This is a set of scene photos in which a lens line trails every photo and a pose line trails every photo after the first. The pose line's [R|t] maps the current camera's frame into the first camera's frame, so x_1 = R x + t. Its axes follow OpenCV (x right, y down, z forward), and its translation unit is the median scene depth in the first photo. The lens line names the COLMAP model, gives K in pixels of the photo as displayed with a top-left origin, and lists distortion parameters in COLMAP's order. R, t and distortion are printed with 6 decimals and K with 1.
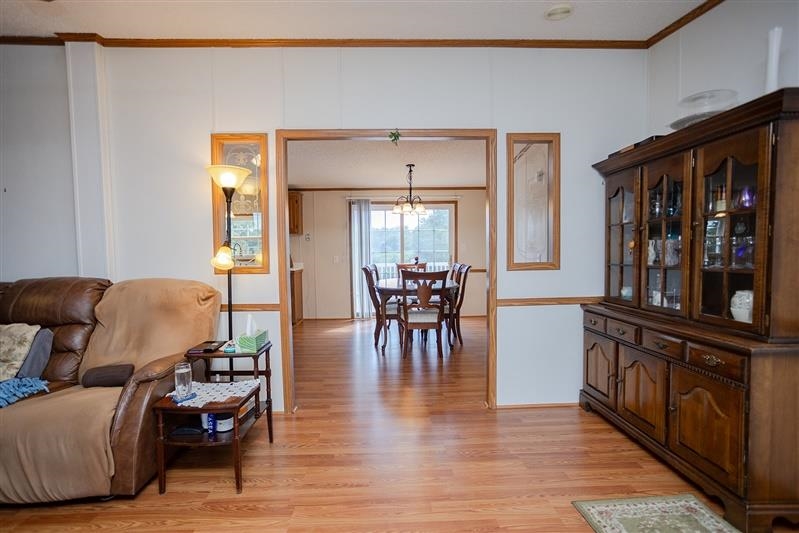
lens RADIAL K [[378.7, 0, 402.7], [0, 378.7, 272.4], [0, 0, 1]] dist [-0.030792, 0.016774]
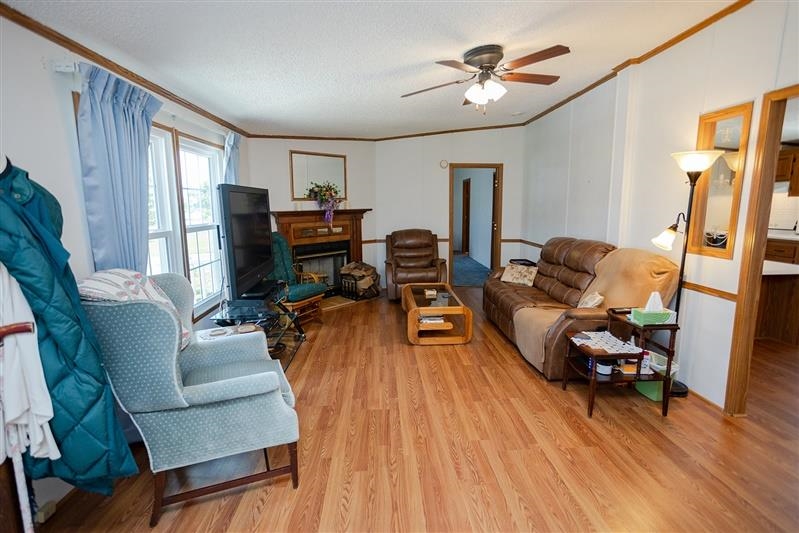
lens RADIAL K [[379.1, 0, 409.3], [0, 379.1, 261.7], [0, 0, 1]] dist [-0.003379, 0.002367]
pose [[0.048621, 0.163657, -0.985318, 0.565430], [-0.051516, 0.985583, 0.161159, -0.109946], [0.997488, 0.042924, 0.056351, 0.178786]]
